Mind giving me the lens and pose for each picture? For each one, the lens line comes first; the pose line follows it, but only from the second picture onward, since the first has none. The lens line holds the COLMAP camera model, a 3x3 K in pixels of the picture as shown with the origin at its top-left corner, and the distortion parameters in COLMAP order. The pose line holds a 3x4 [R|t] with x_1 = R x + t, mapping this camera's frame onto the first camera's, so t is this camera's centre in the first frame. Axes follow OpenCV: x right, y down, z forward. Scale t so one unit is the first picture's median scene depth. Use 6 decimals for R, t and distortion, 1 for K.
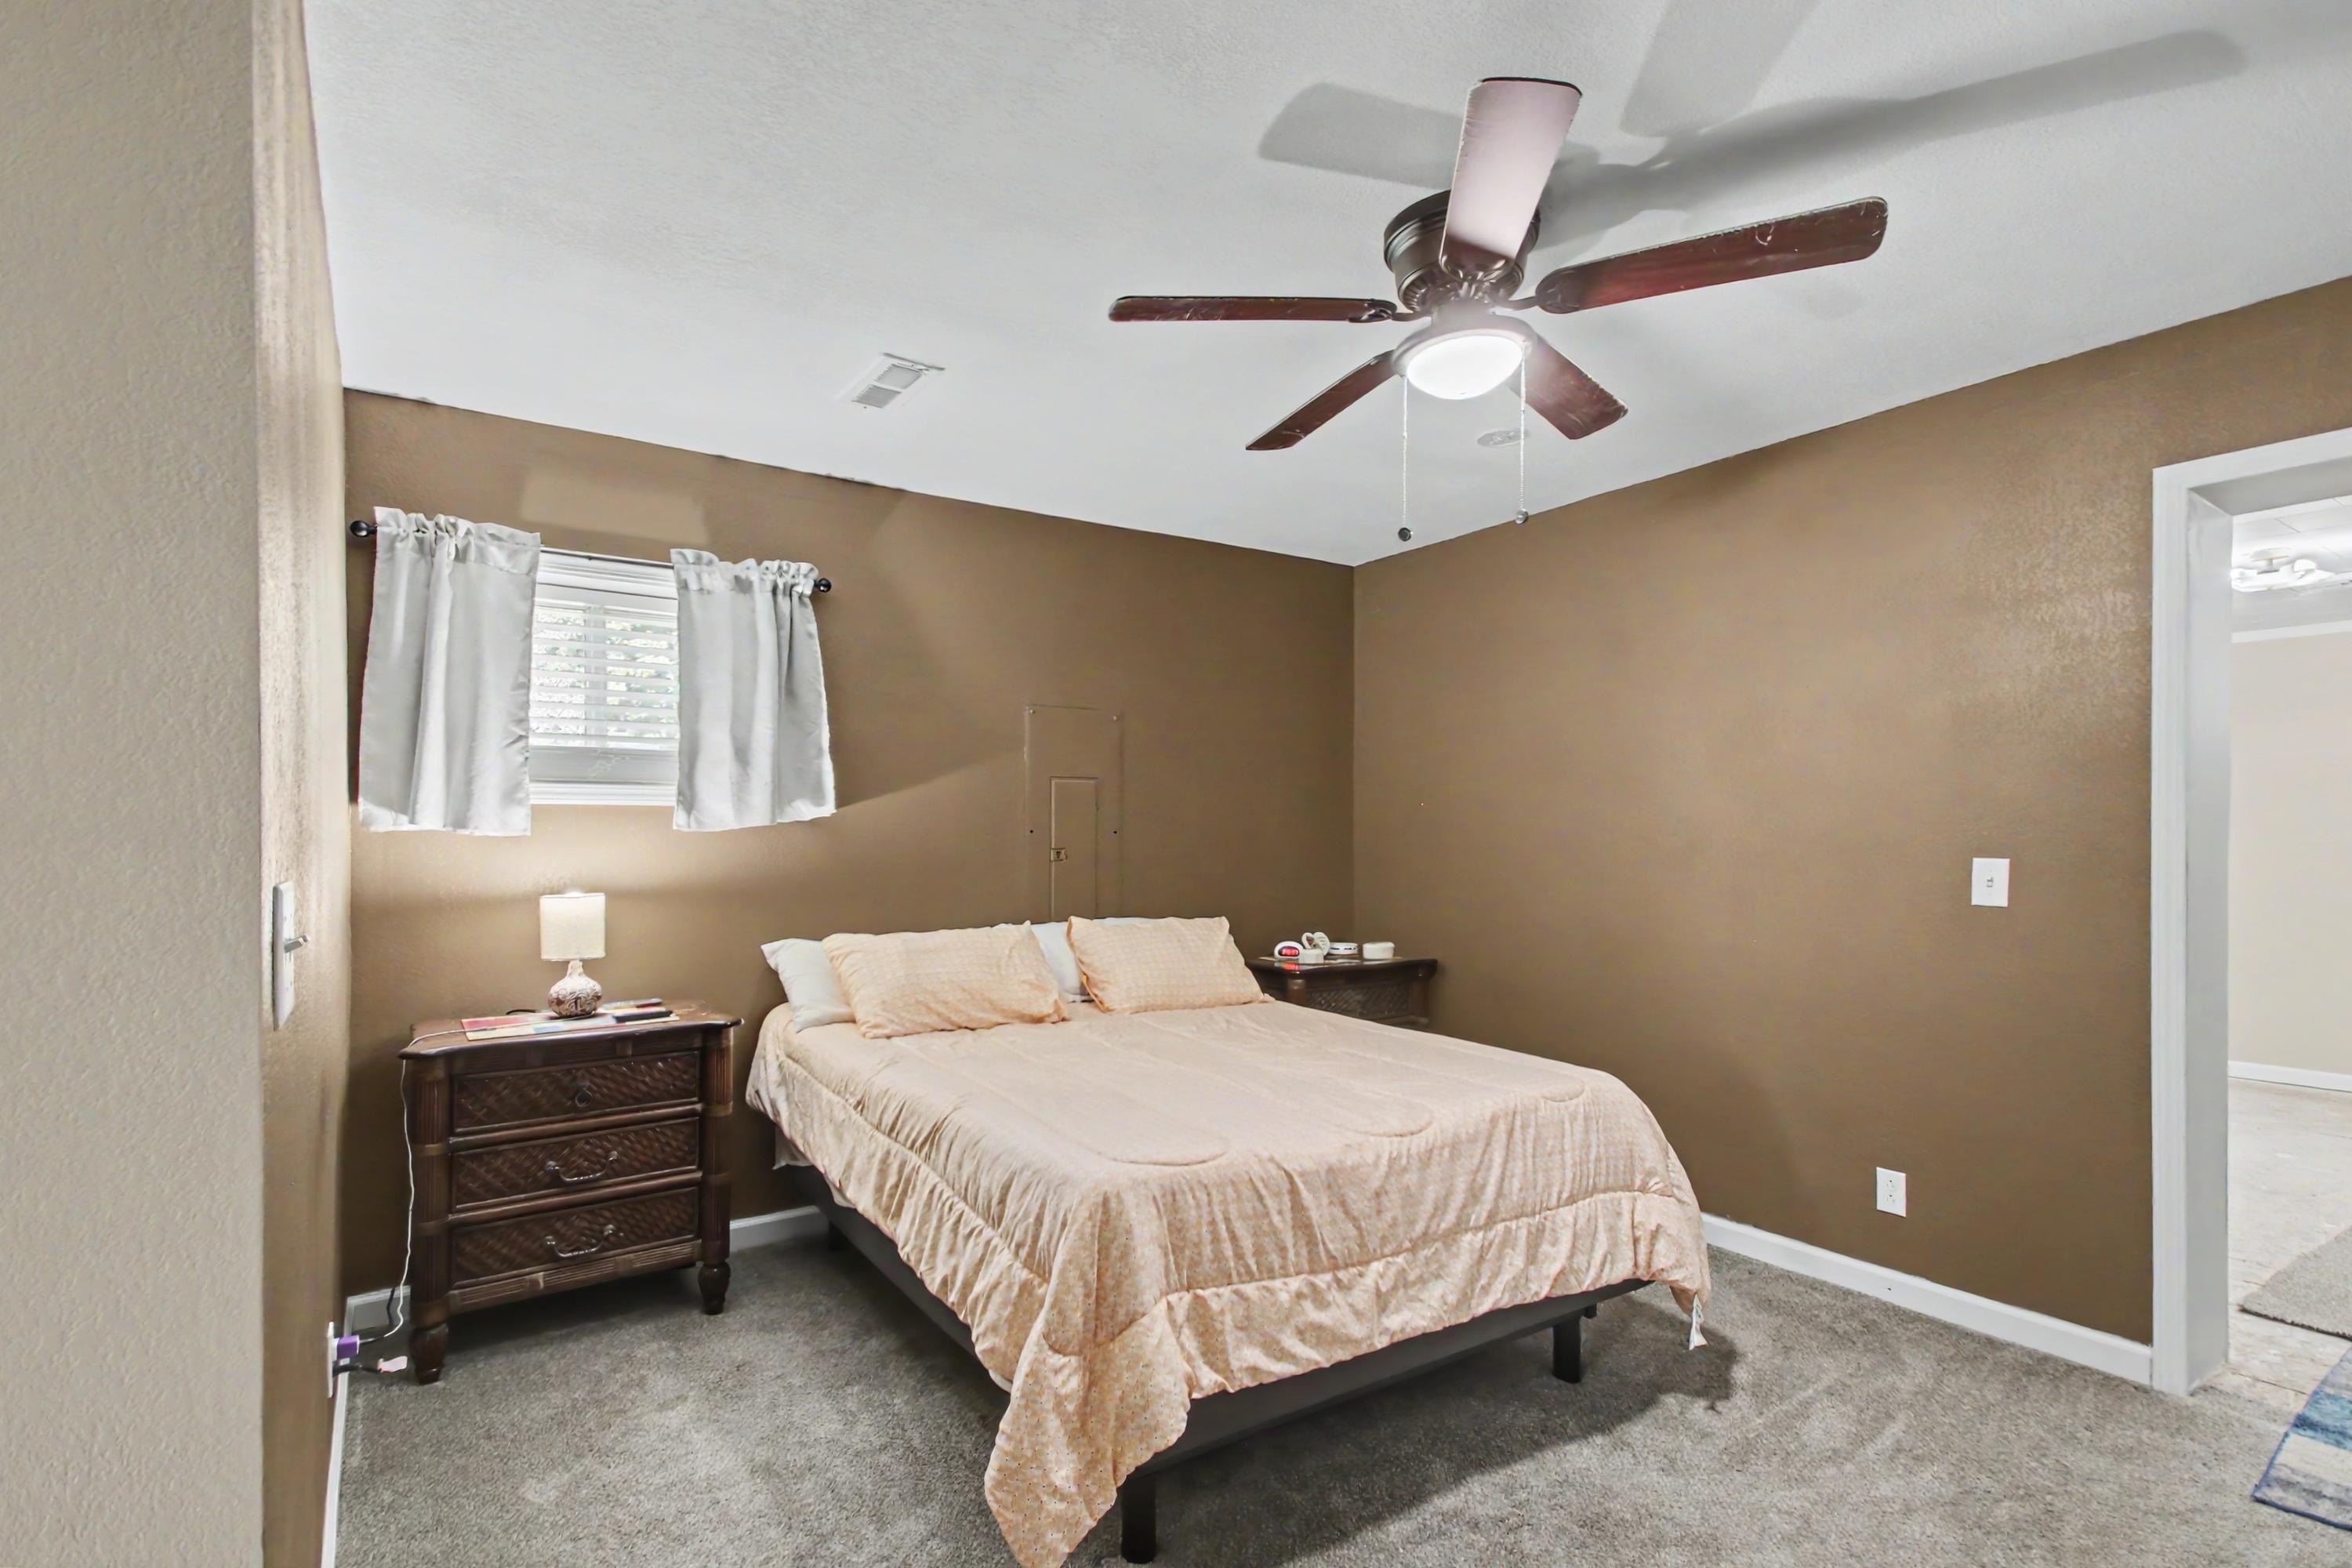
lens RADIAL K [[1135.5, 0, 1185.9], [0, 1135.5, 833.1], [0, 0, 1]] dist [0.066039, -0.032825]
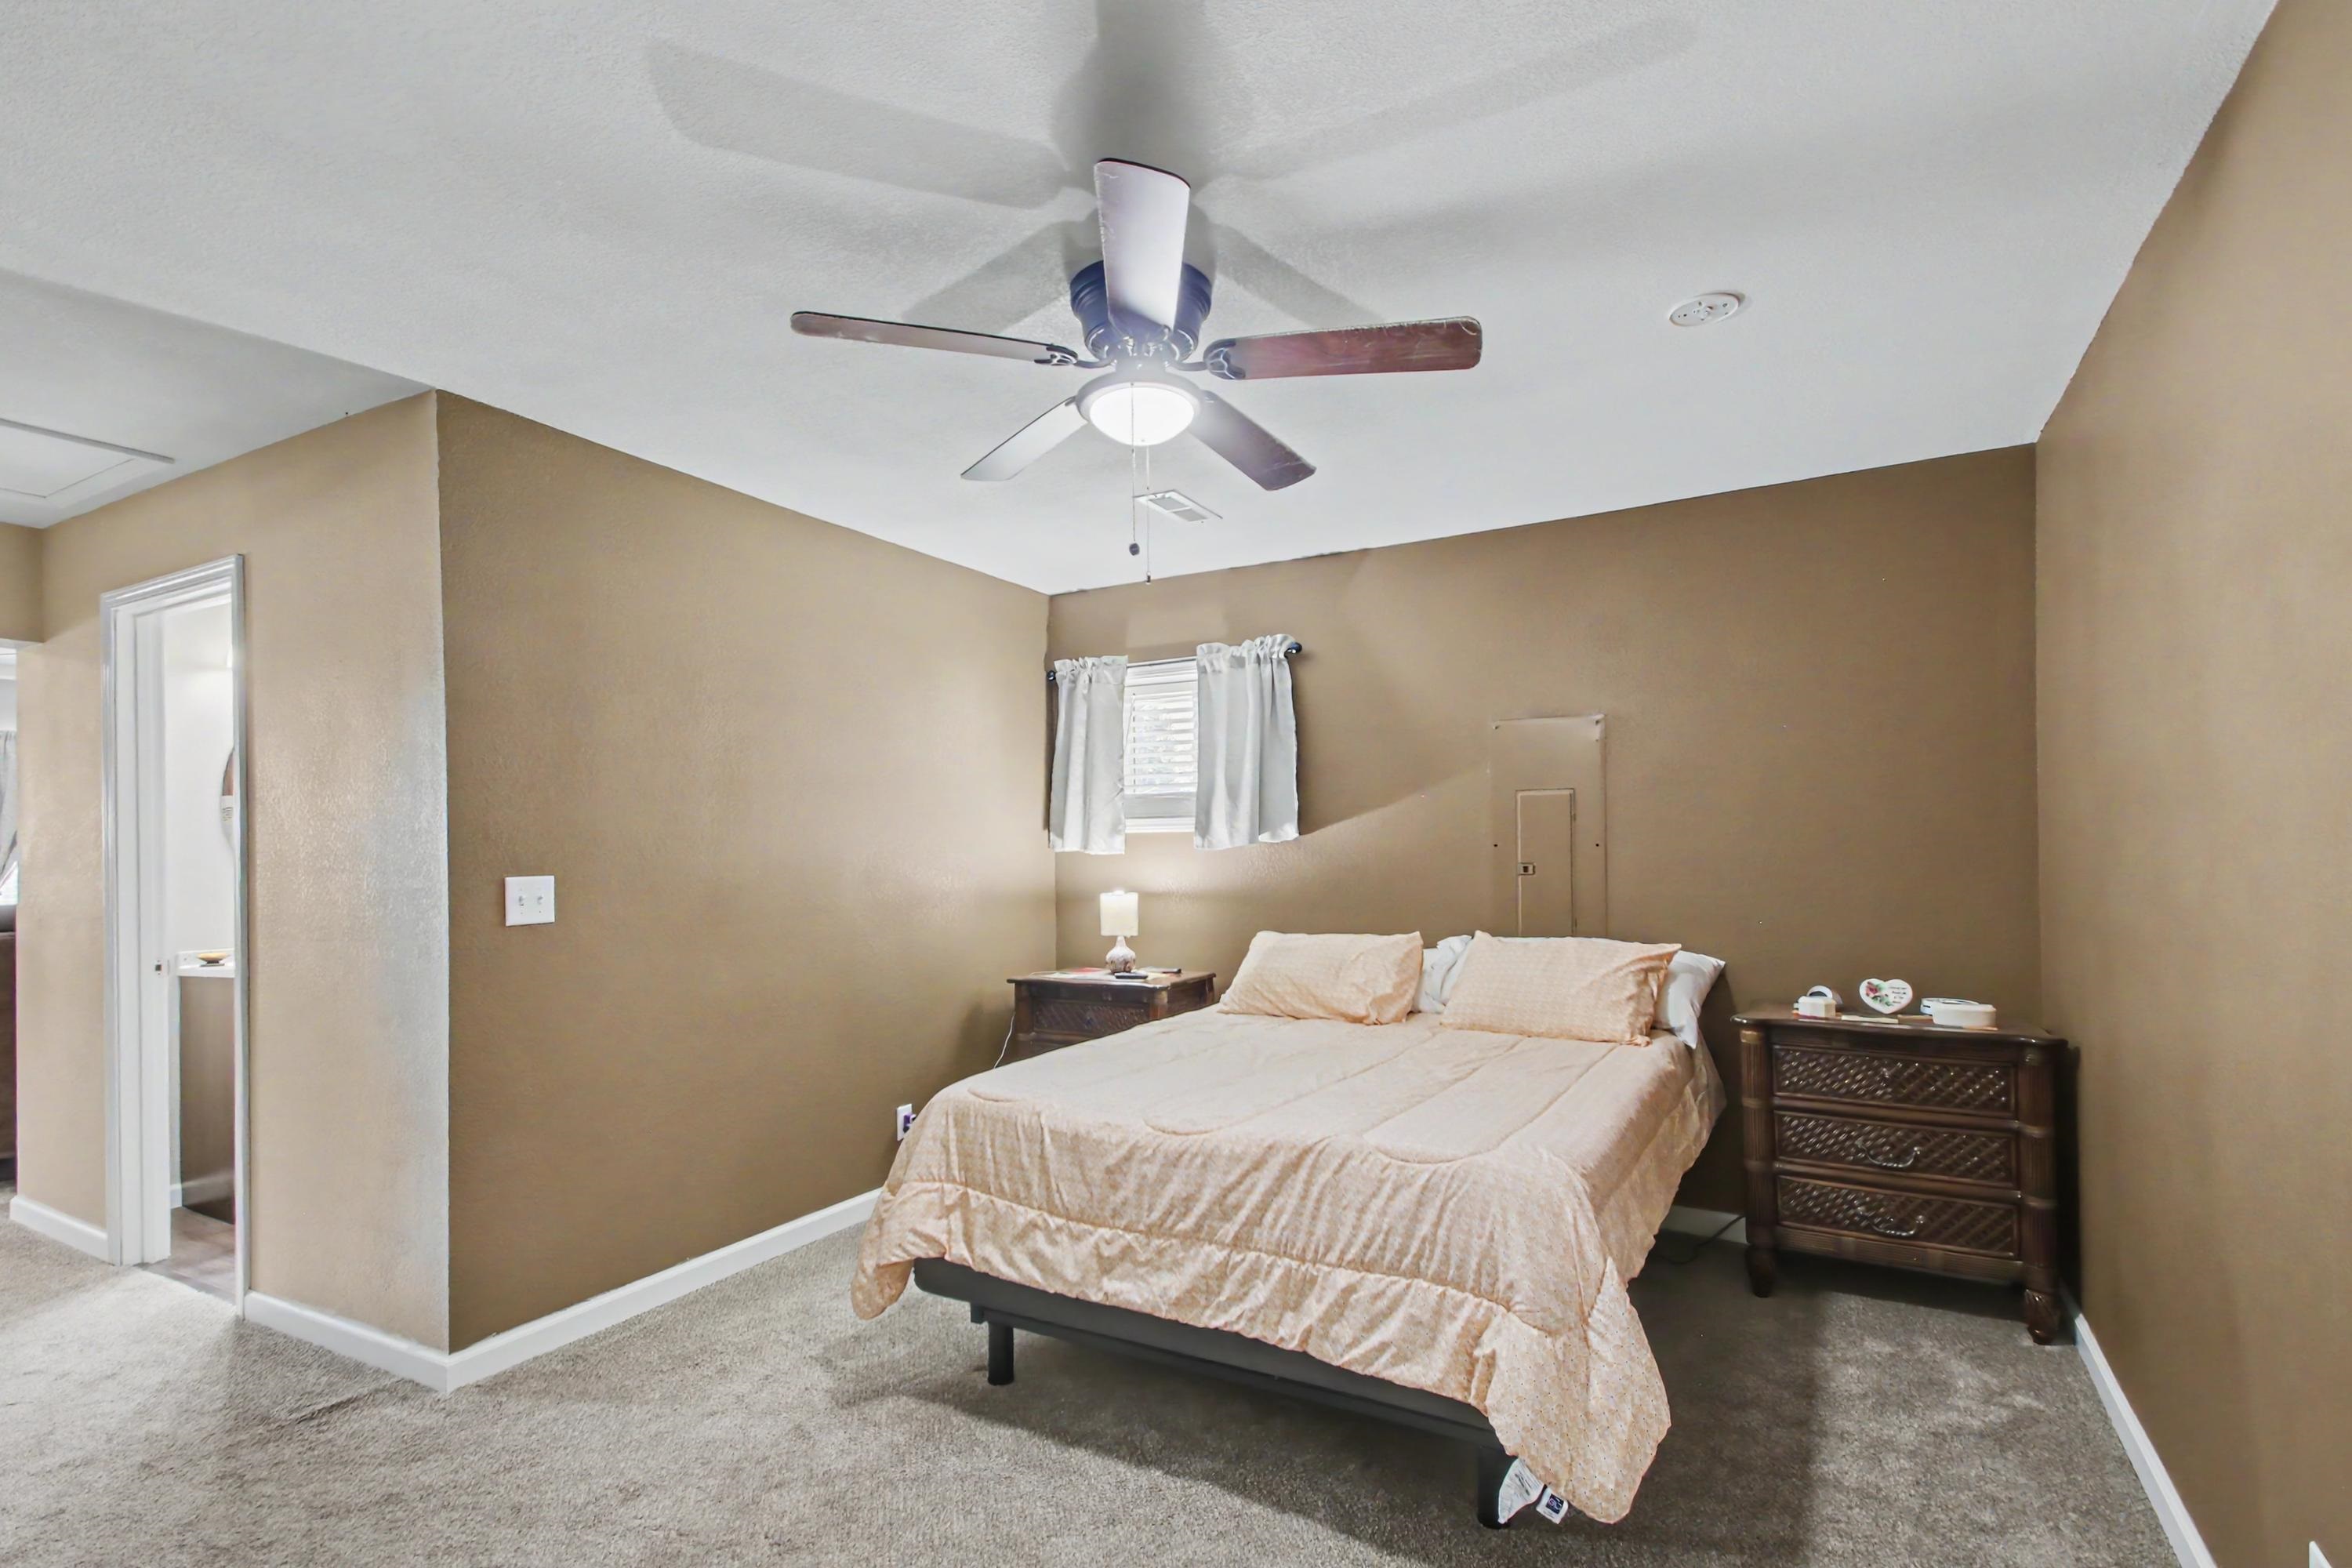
lens RADIAL K [[1155.2, 0, 1186.5], [0, 1155.2, 855.6], [0, 0, 1]] dist [-0.001425, 0.000153]
pose [[0.443335, -0.005264, -0.896341, 1.155850], [0.009899, 0.999951, -0.000976, 0.009350], [0.896301, -0.008440, 0.443365, 0.542017]]
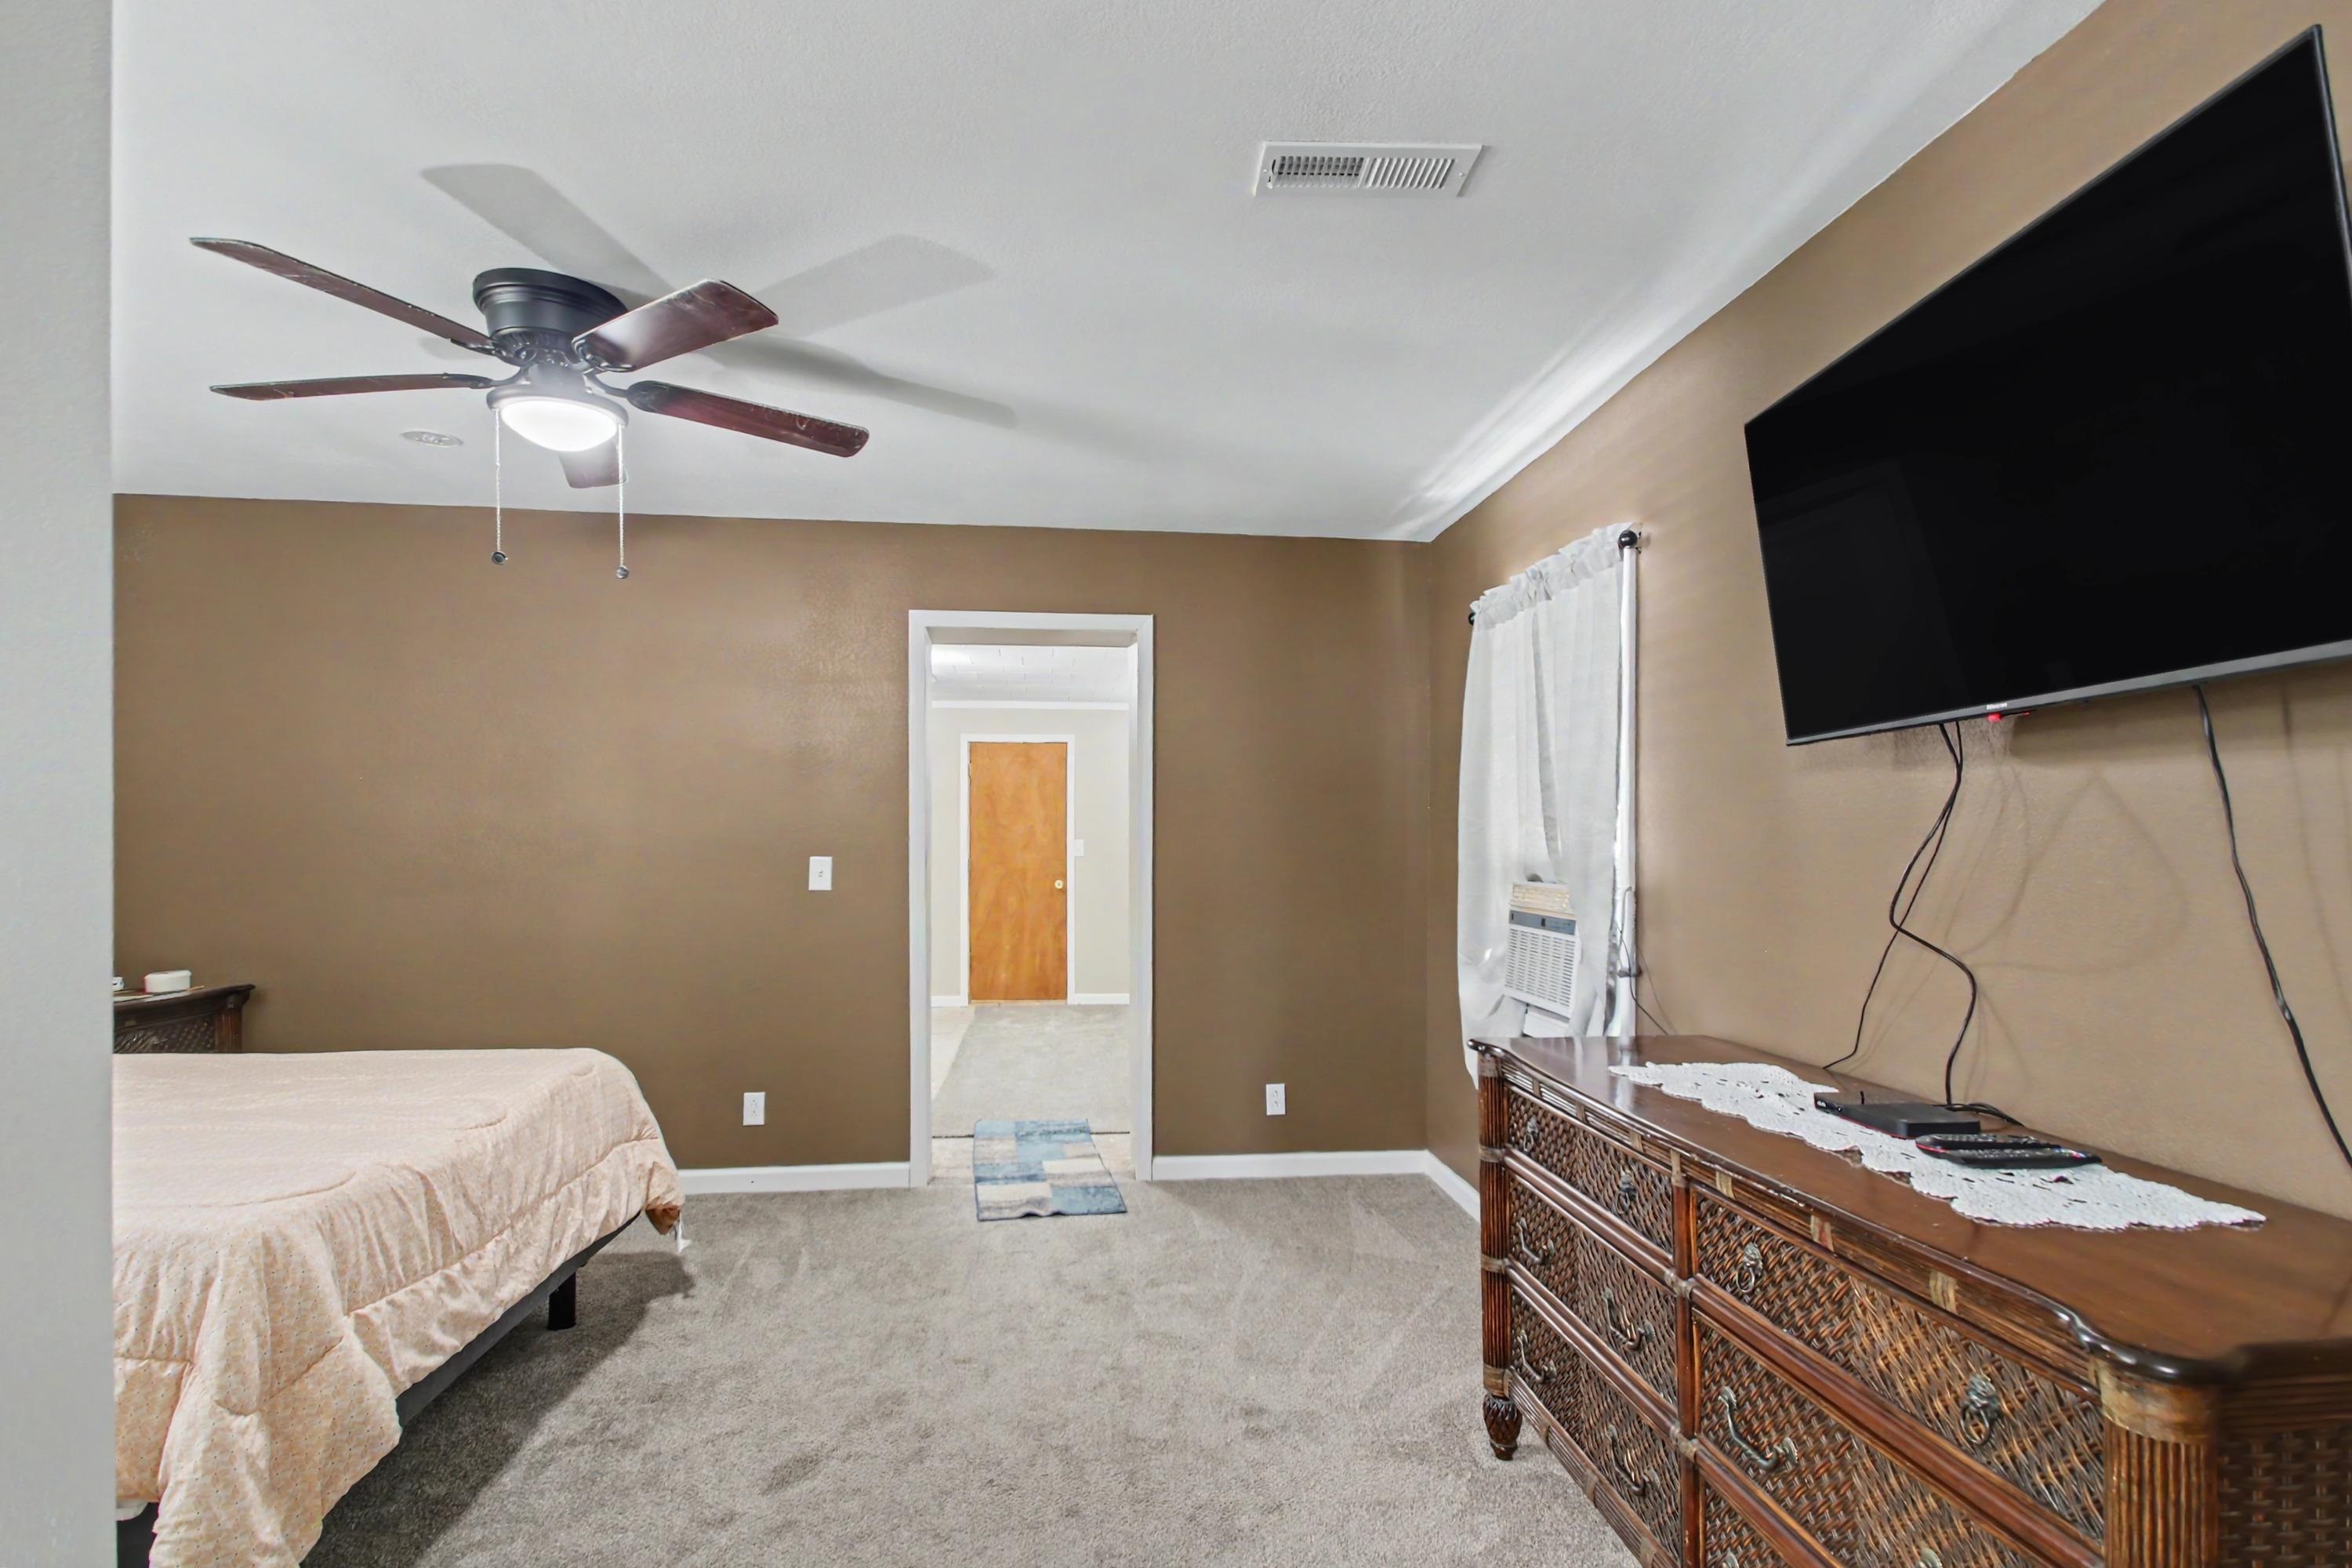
lens RADIAL K [[1135.5, 0, 1185.9], [0, 1135.5, 833.1], [0, 0, 1]] dist [0.066039, -0.032825]
pose [[0.464685, 0.007059, 0.885448, -0.465674], [-0.003941, 0.999975, -0.005903, -0.001466], [-0.885467, -0.000746, 0.464702, -0.067665]]
